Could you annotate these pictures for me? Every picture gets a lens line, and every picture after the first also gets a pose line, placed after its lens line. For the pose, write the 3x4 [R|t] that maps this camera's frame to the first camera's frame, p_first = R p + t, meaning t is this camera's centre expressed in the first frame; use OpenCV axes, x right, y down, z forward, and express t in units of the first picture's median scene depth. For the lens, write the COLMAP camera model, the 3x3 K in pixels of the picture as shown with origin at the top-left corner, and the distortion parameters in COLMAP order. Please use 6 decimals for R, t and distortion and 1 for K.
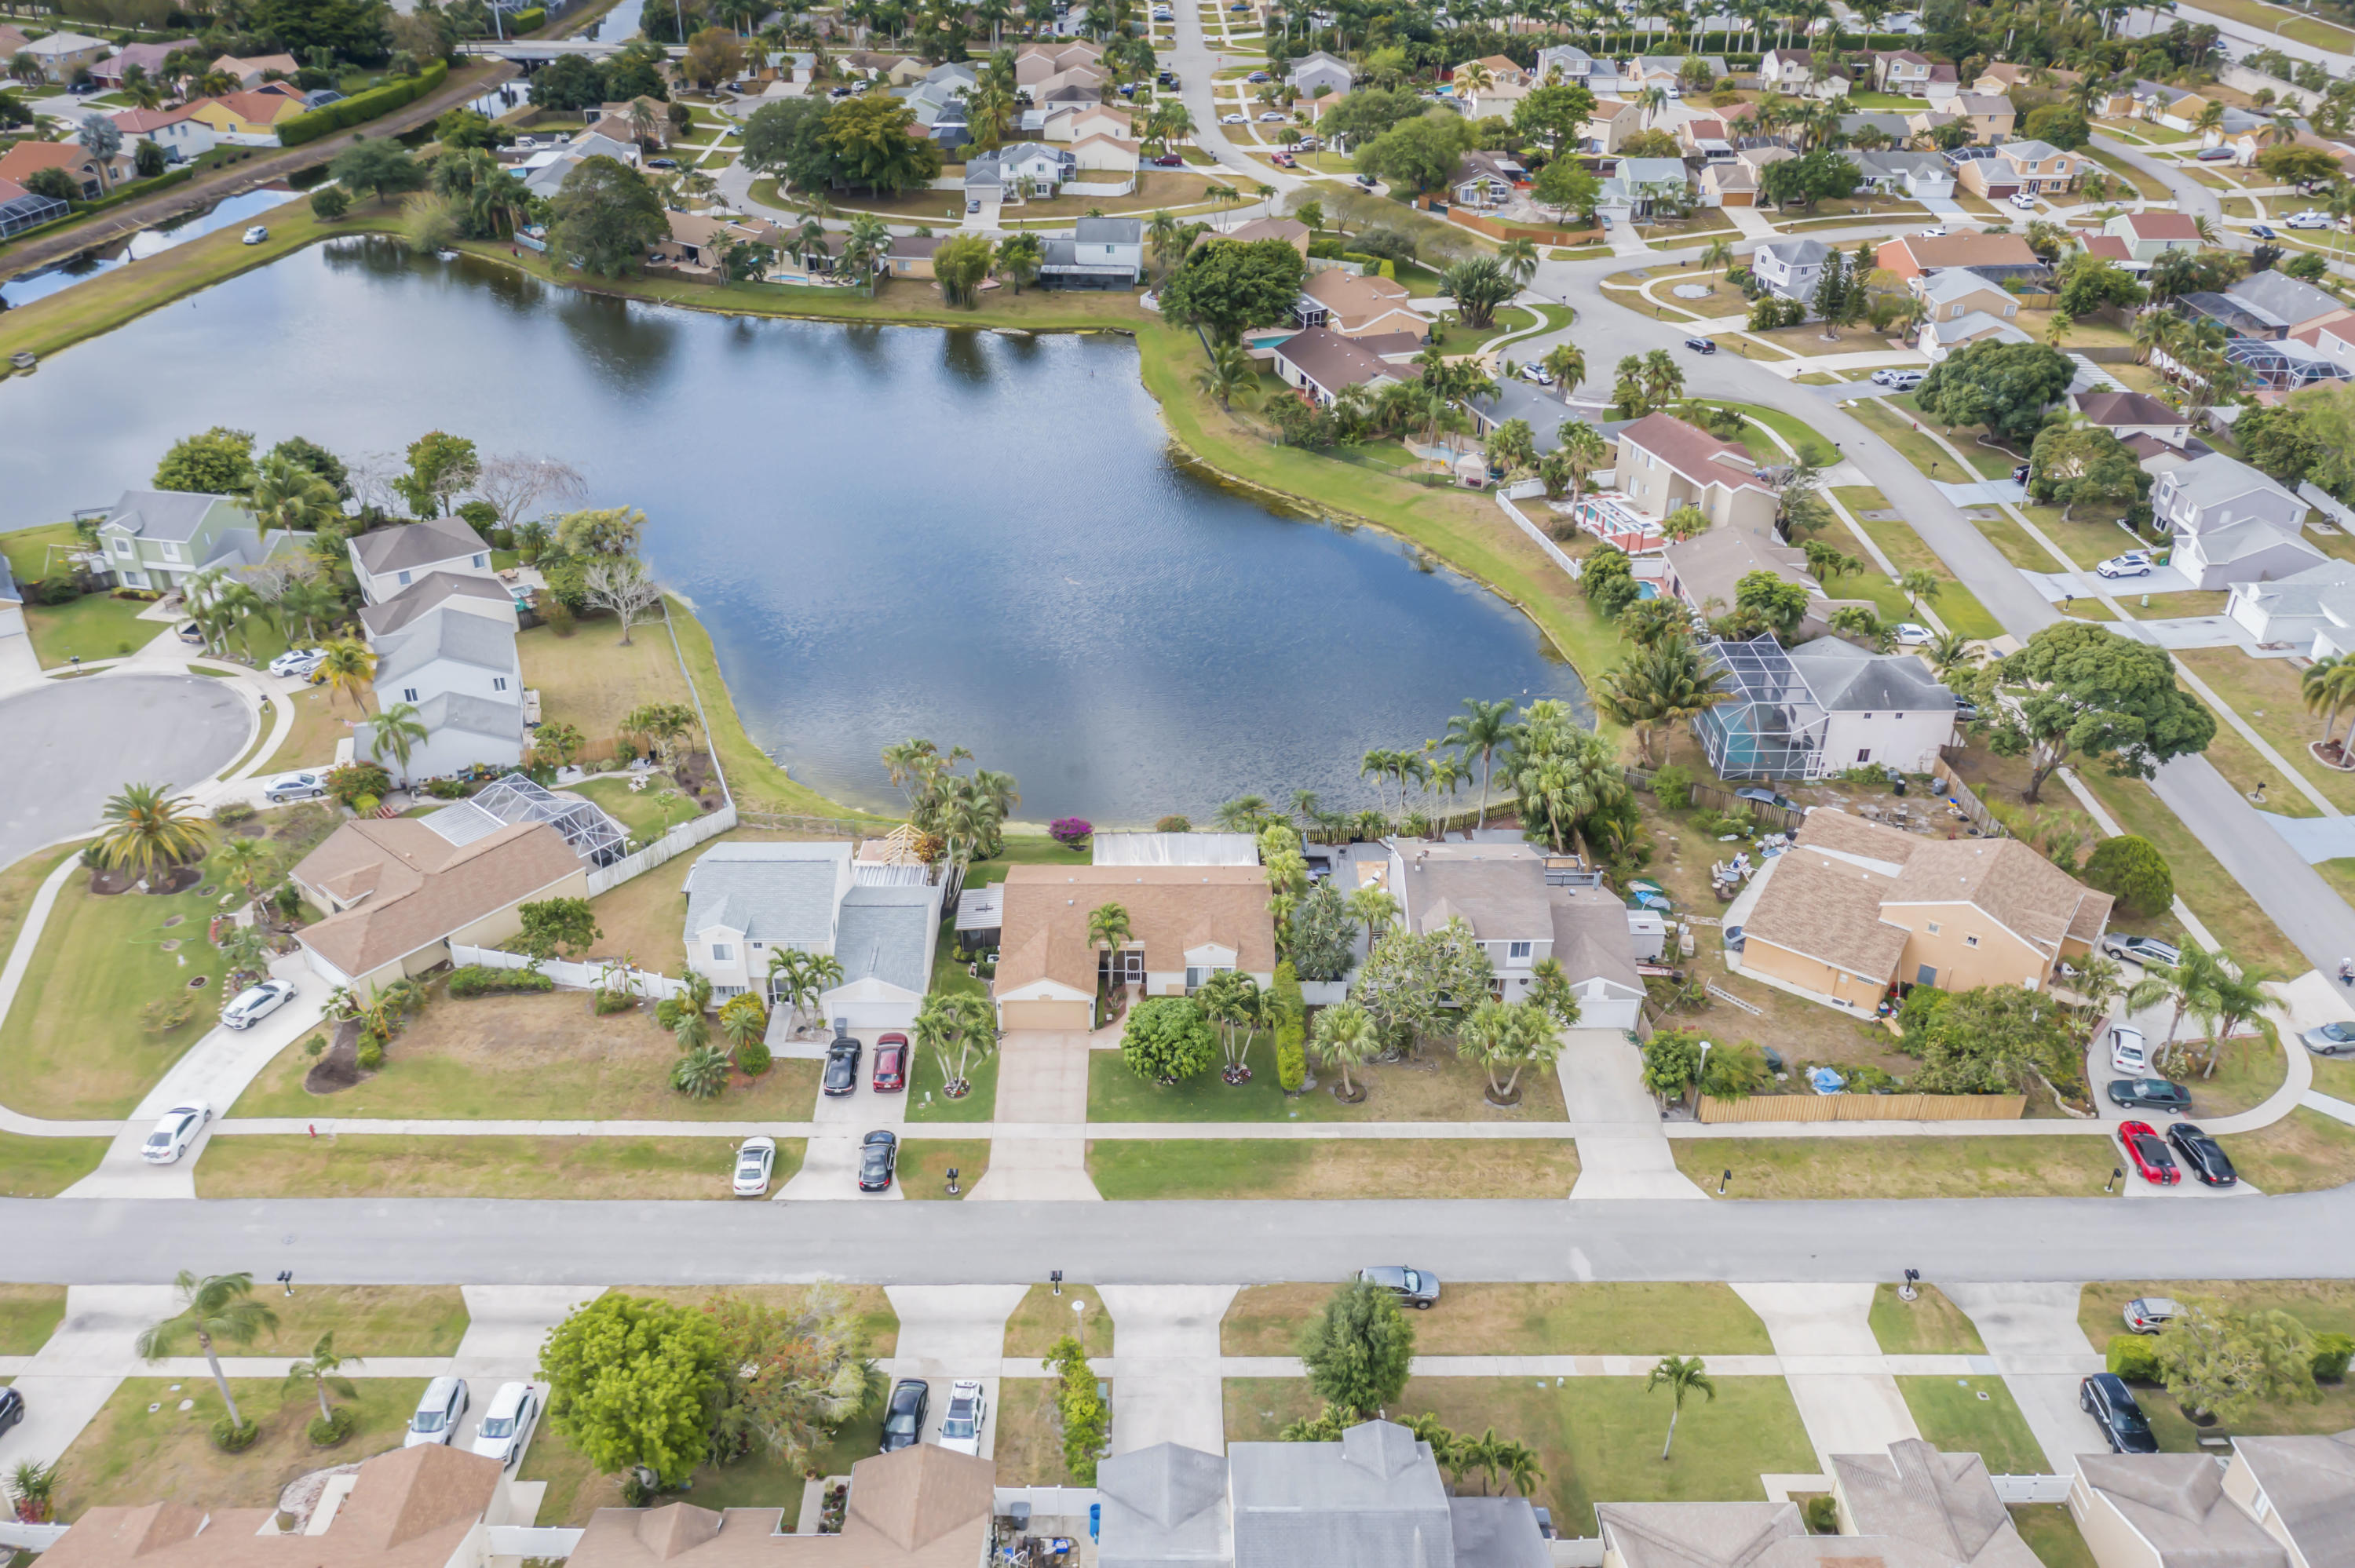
lens RADIAL K [[1905.4, 0, 1177.5], [0, 1905.4, 784.0], [0, 0, 1]] dist [-0.001605, 0.006252]
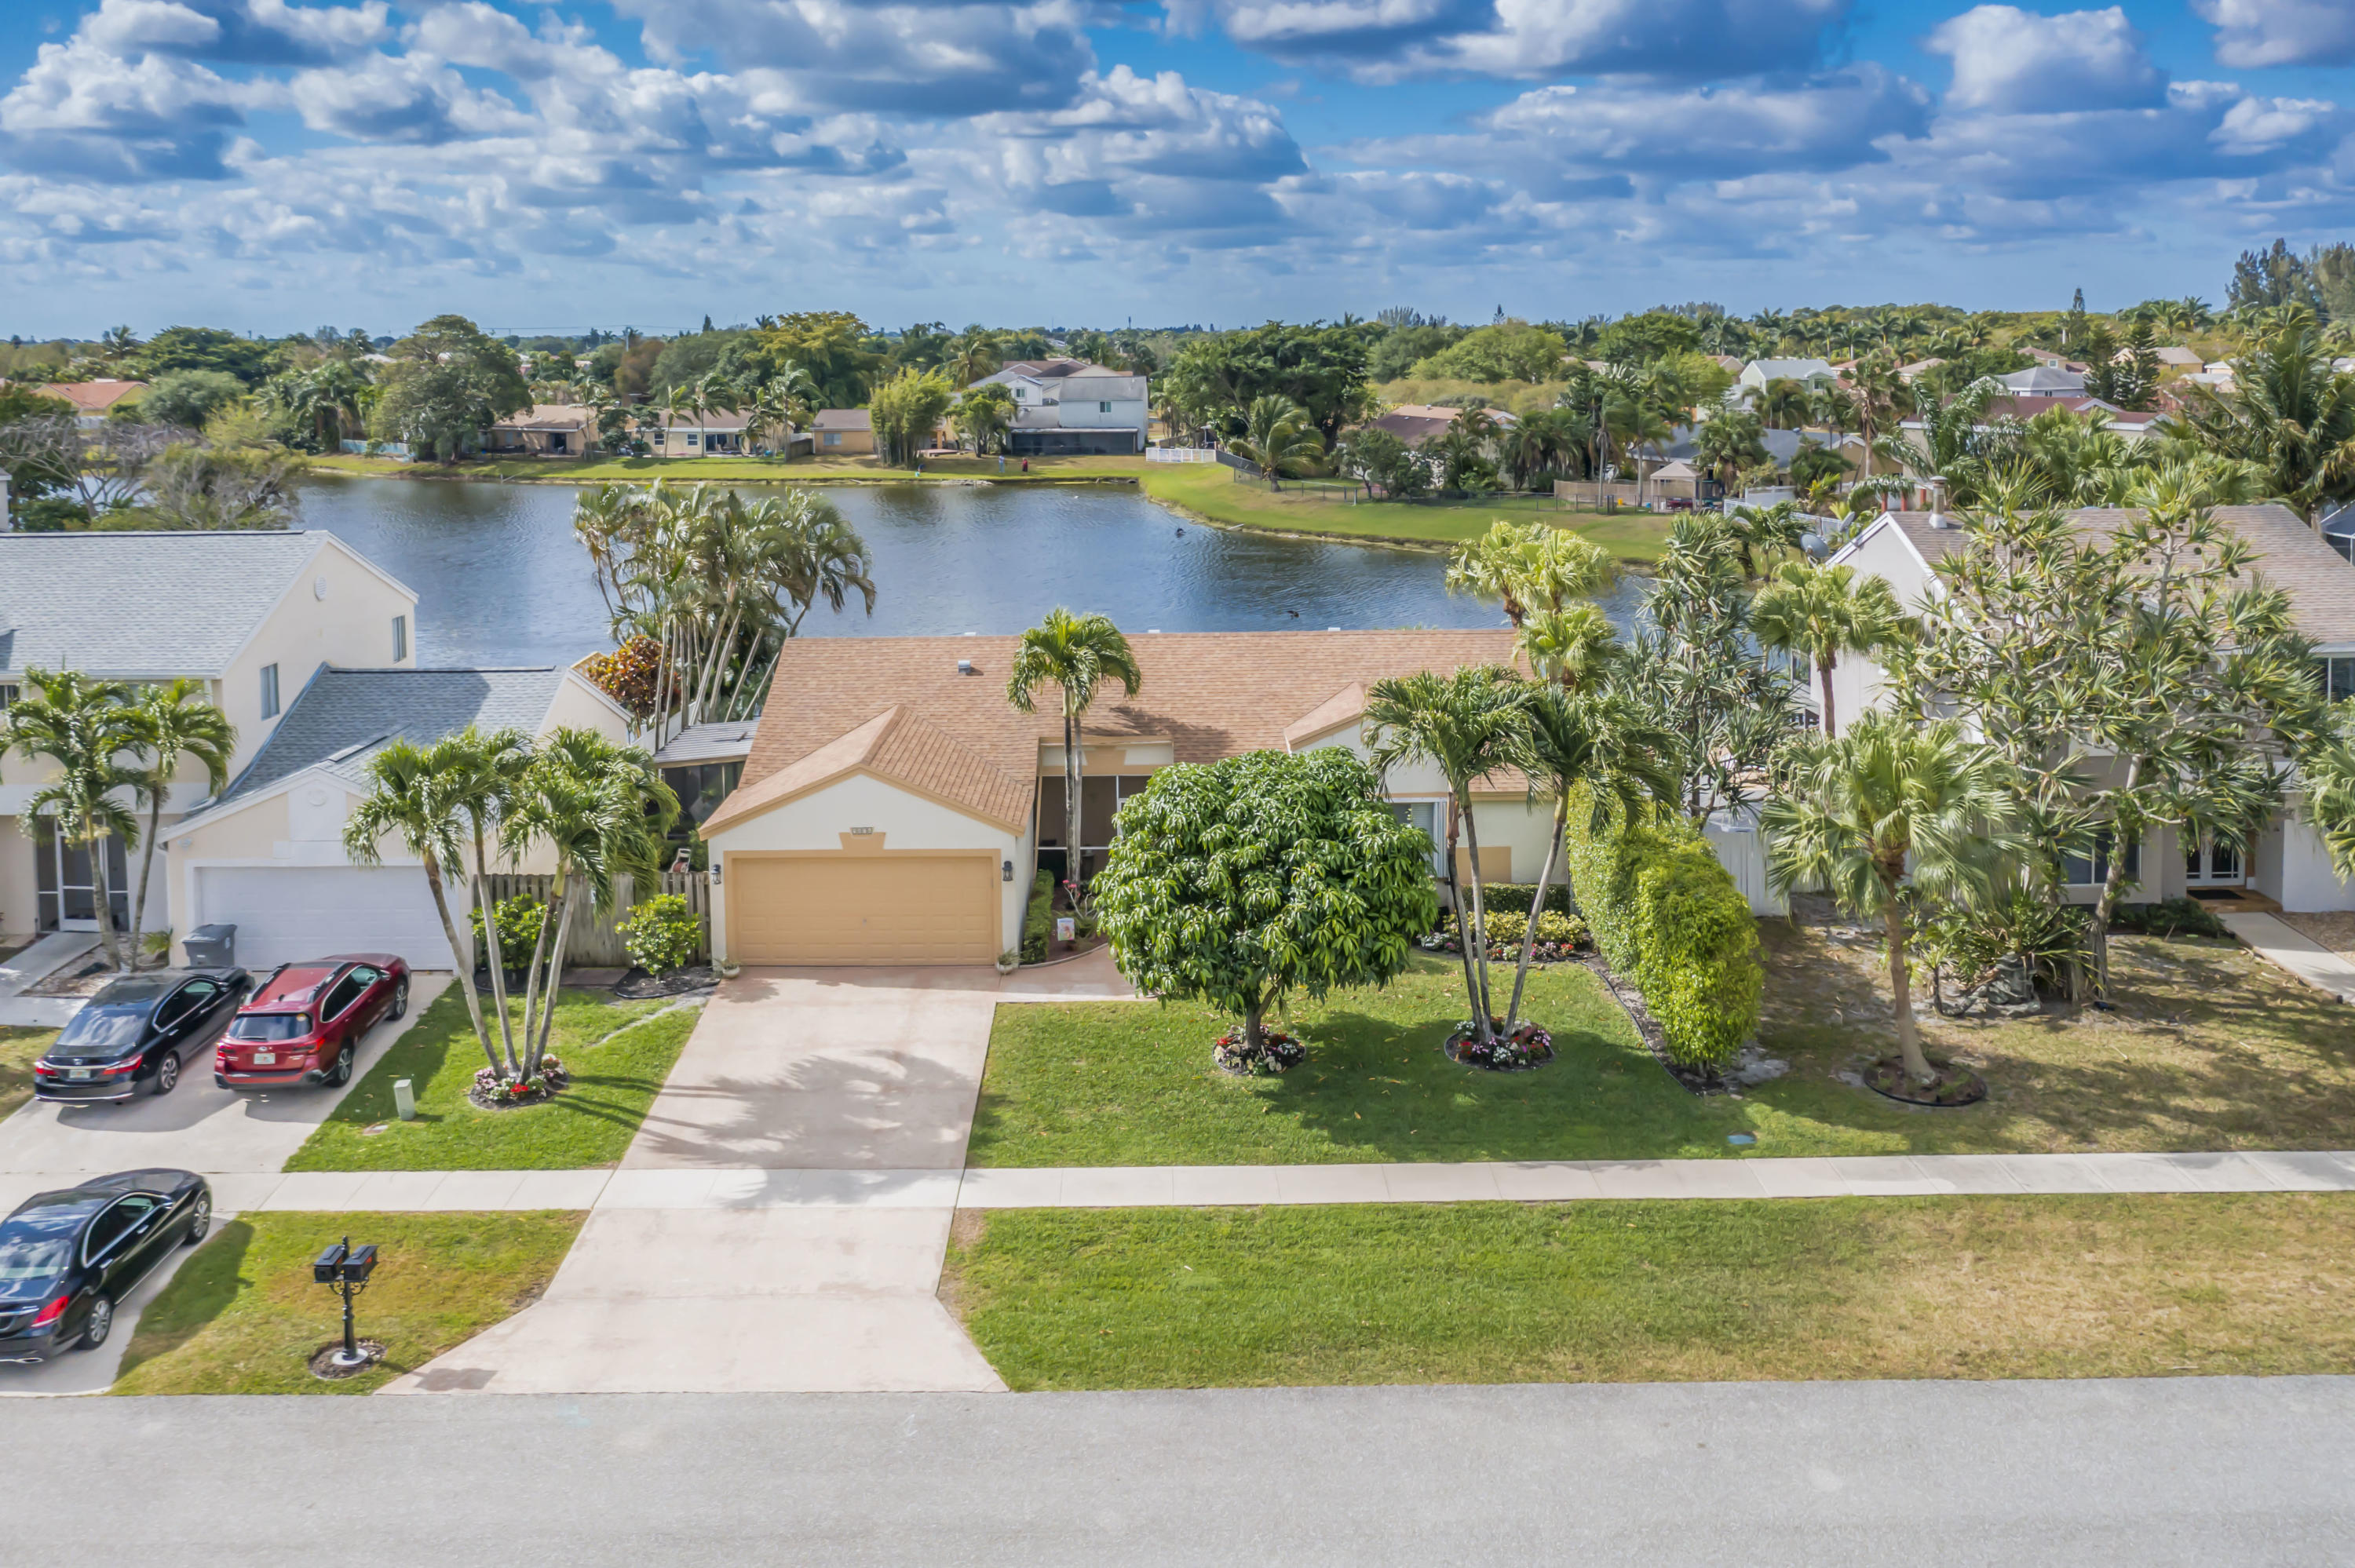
lens RADIAL K [[1980.1, 0, 1134.4], [0, 1980.1, 451.9], [0, 0, 1]] dist [0.000429, 0.002947]
pose [[0.999578, -0.019492, -0.021547, -0.015265], [0.007419, 0.888221, -0.459357, 0.197880], [0.028092, 0.459003, 0.887991, 0.652185]]
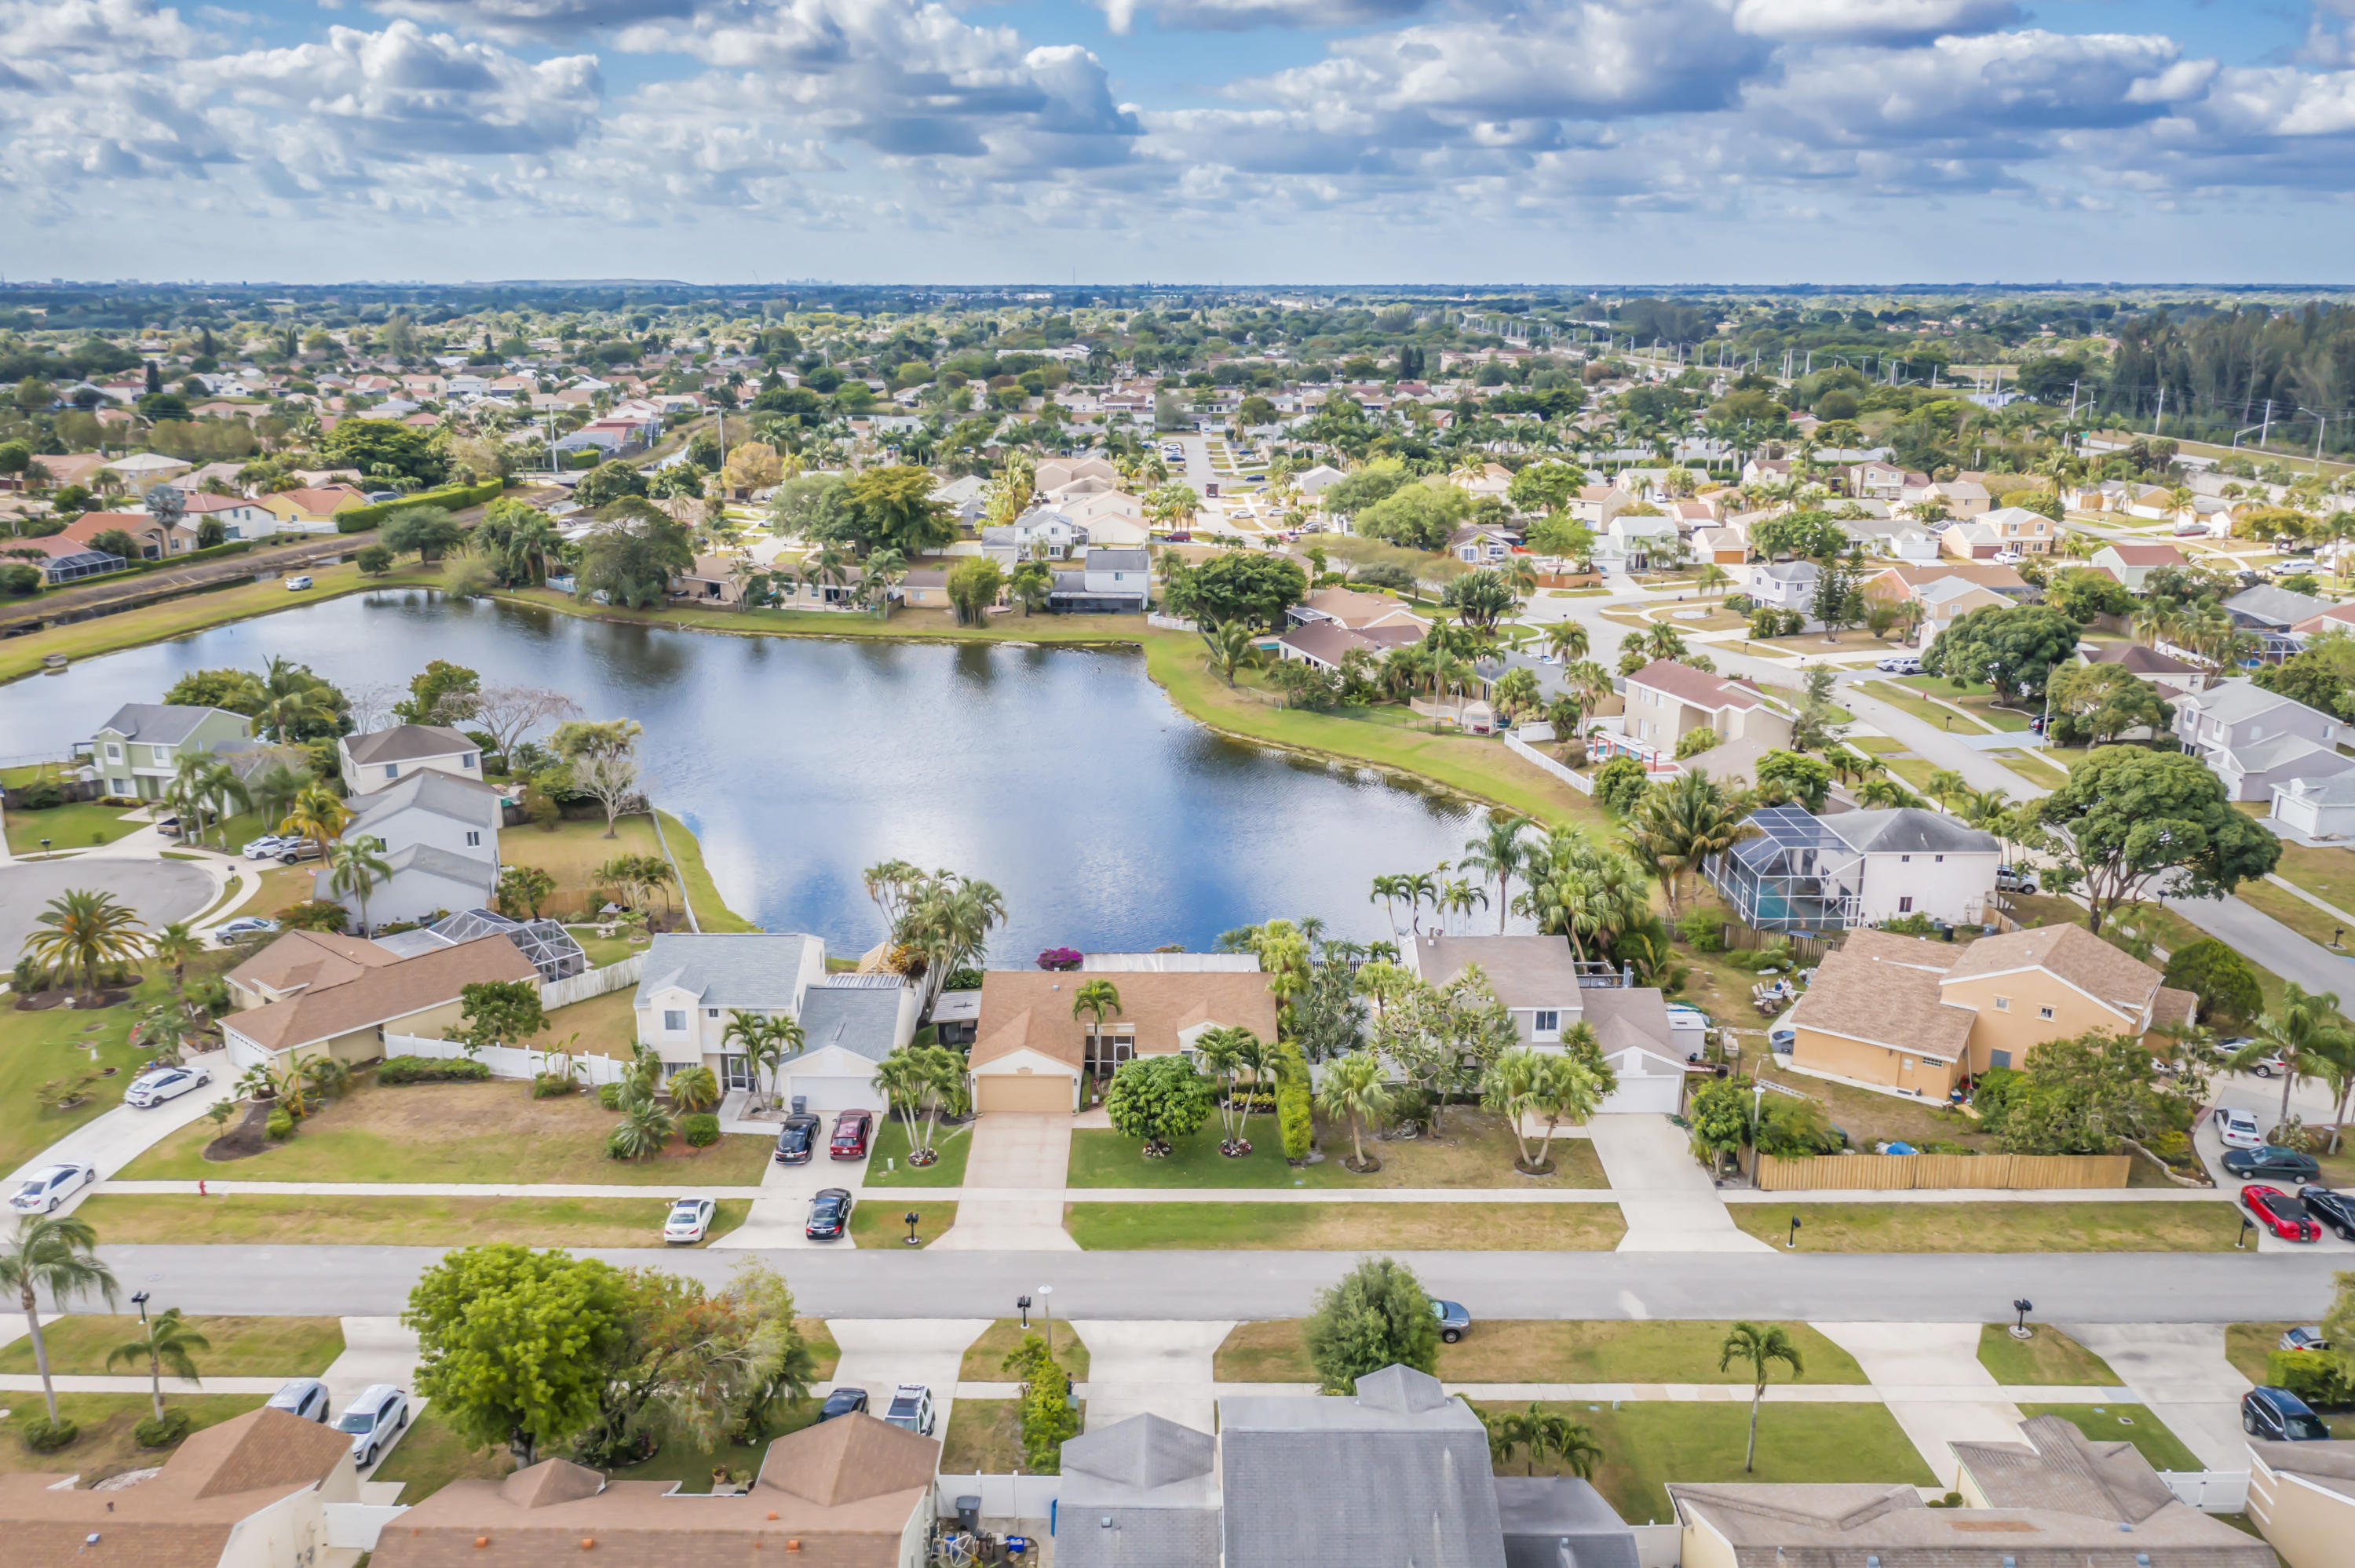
lens RADIAL K [[1899.0, 0, 1157.4], [0, 1899.0, 792.9], [0, 0, 1]] dist [-0.004503, 0.012071]
pose [[0.999799, -0.001908, -0.019980, 0.011774], [-0.003452, 0.964279, -0.264867, 0.214870], [0.019772, 0.264883, 0.964078, 0.089410]]
